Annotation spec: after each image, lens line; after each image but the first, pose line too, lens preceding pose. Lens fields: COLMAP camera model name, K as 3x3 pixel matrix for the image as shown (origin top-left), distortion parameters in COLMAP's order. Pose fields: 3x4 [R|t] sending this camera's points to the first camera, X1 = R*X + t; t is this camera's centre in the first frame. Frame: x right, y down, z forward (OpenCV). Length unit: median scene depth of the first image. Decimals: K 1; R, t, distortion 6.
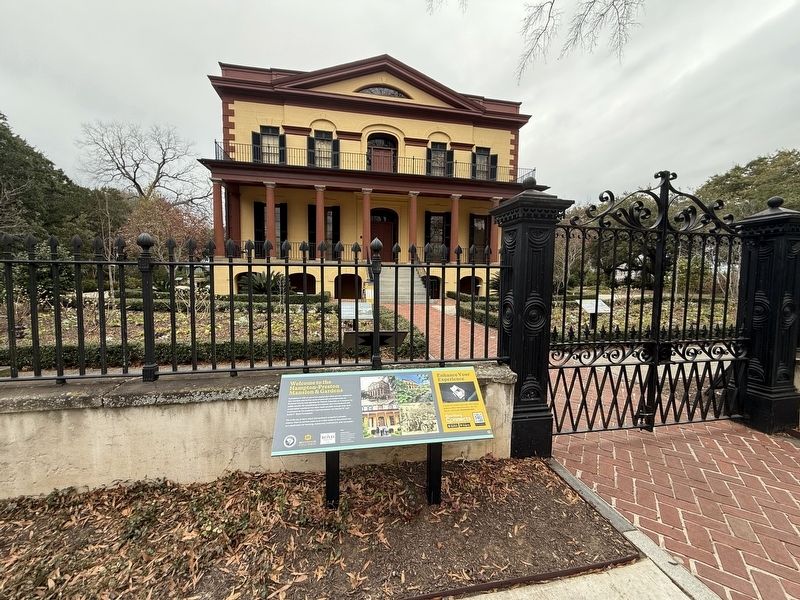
lens RADIAL K [[322.2, 0, 398.2], [0, 322.2, 300.1], [0, 0, 1]] dist [-0.003884, 0.000318]
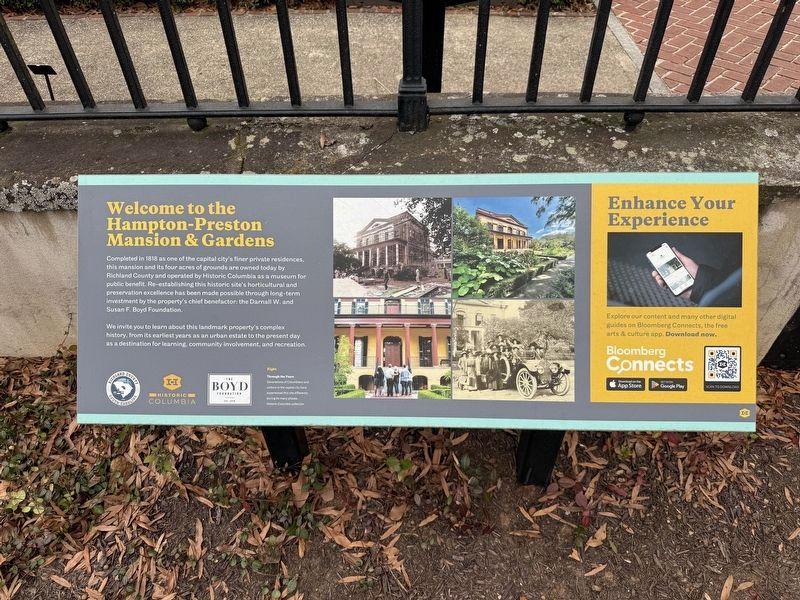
lens RADIAL K [[569.1, 0, 398.4], [0, 569.1, 296.6], [0, 0, 1]] dist [0.021569, -0.034862]
pose [[0.980037, 0.116849, -0.160852, 0.037011], [0.017249, 0.756035, 0.654304, -0.029856], [0.198065, -0.644017, 0.738926, 0.617182]]
